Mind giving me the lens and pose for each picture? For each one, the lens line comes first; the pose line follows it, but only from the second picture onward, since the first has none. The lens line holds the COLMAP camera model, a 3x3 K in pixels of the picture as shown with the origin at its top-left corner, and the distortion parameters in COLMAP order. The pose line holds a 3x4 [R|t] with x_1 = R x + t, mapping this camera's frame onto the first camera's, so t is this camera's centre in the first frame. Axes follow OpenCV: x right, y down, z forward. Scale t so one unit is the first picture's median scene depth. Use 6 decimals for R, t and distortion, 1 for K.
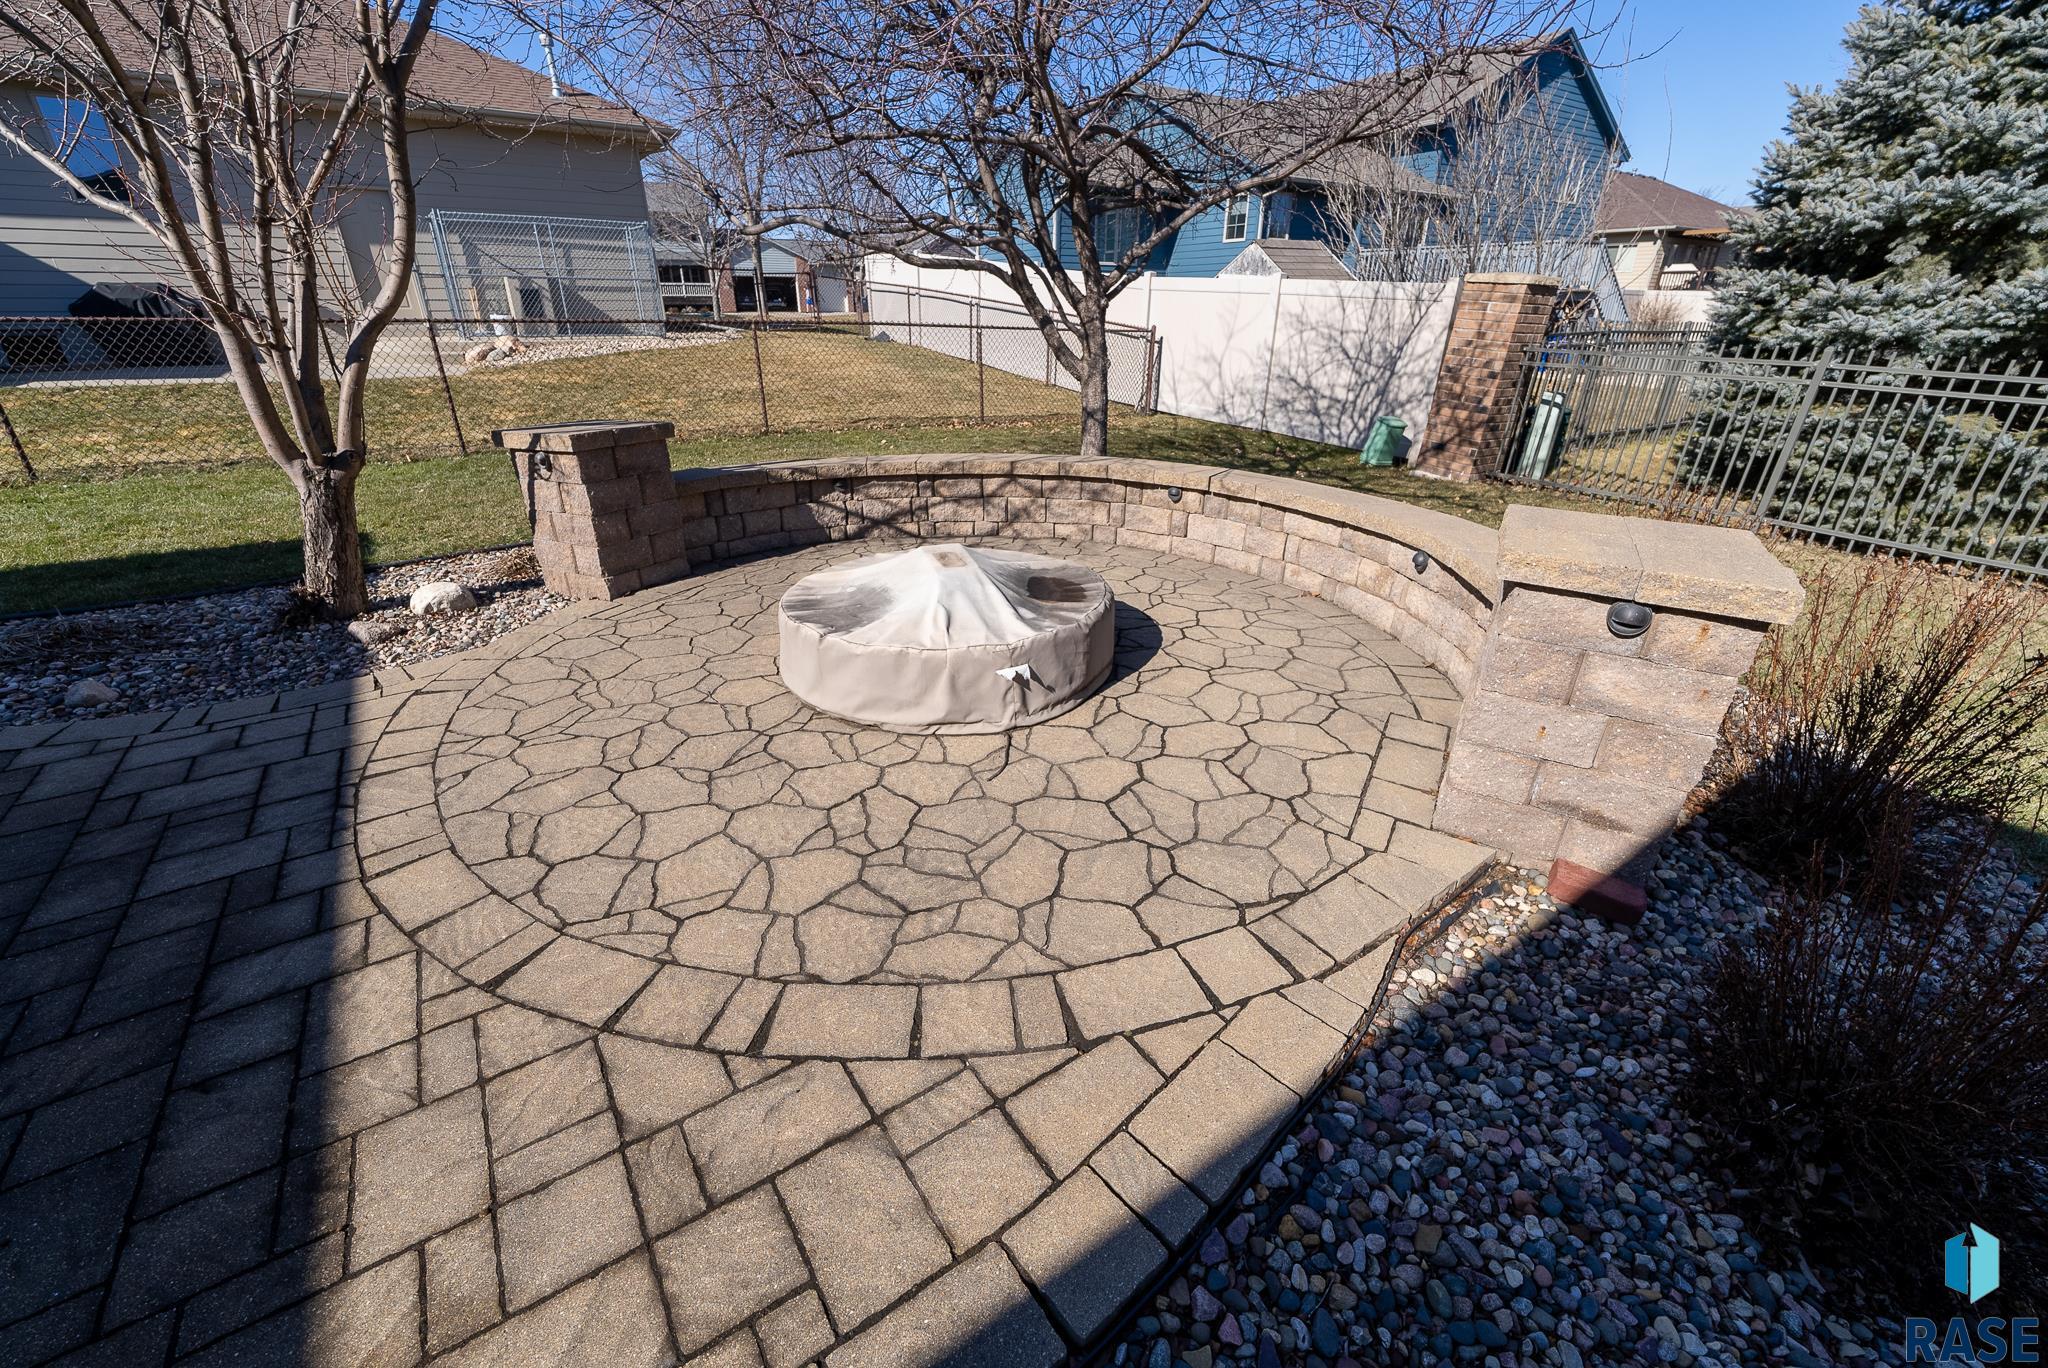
lens RADIAL K [[819.8, 0, 1012.7], [0, 819.8, 681.5], [0, 0, 1]] dist [0.013262, -0.009176]
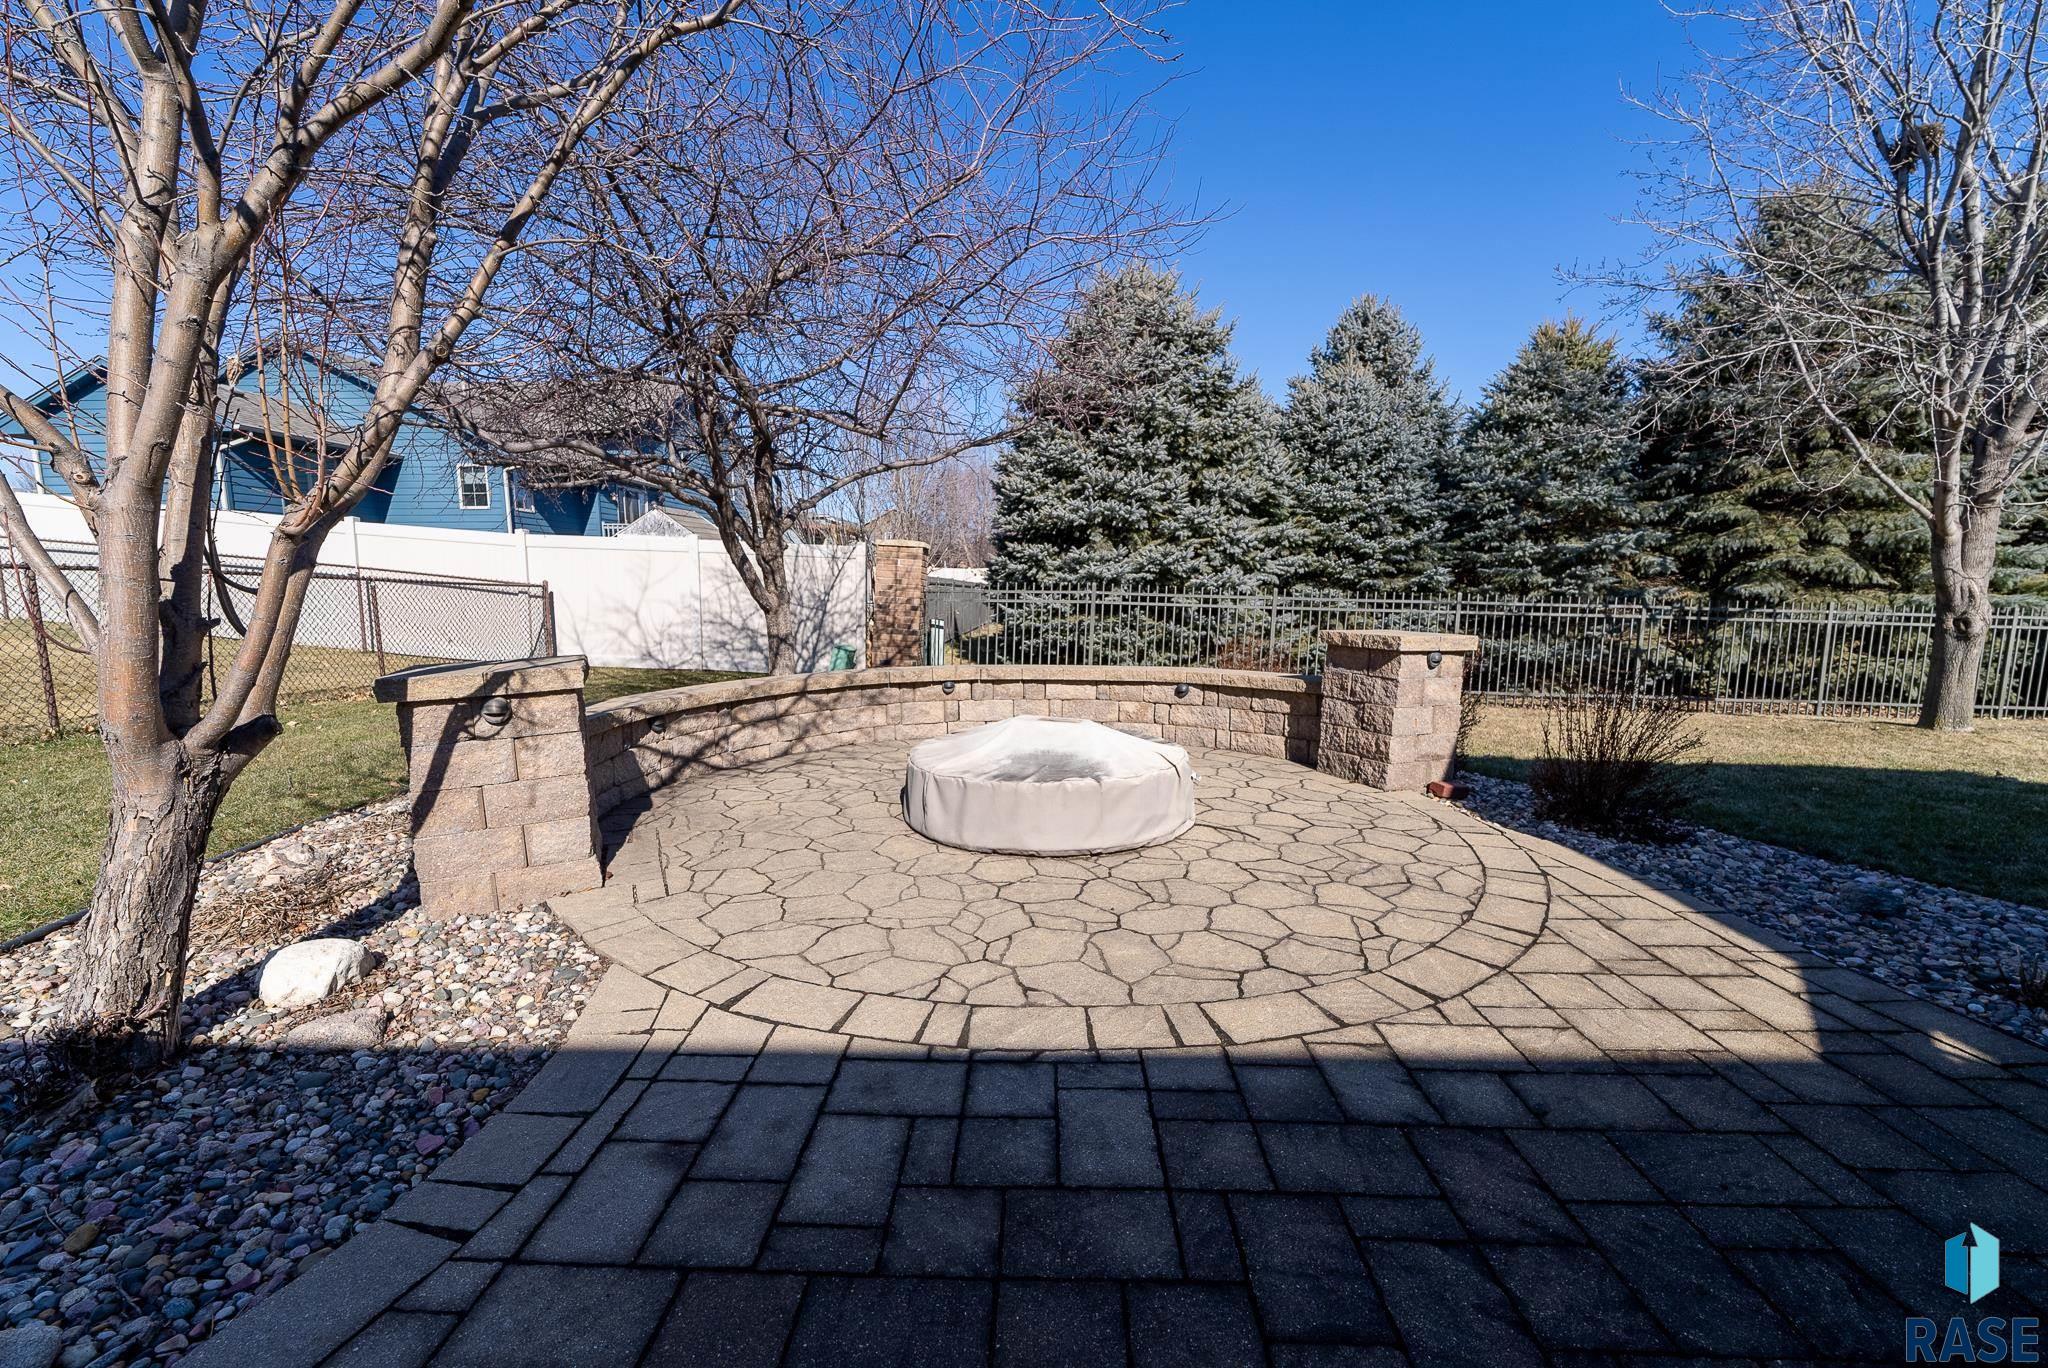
lens RADIAL K [[819.8, 0, 1012.7], [0, 819.8, 681.5], [0, 0, 1]] dist [0.013262, -0.009176]
pose [[0.592733, -0.098857, 0.799309, -0.663785], [0.333710, 0.933385, -0.132026, -0.040584], [-0.733011, 0.344993, 0.586238, 0.200730]]
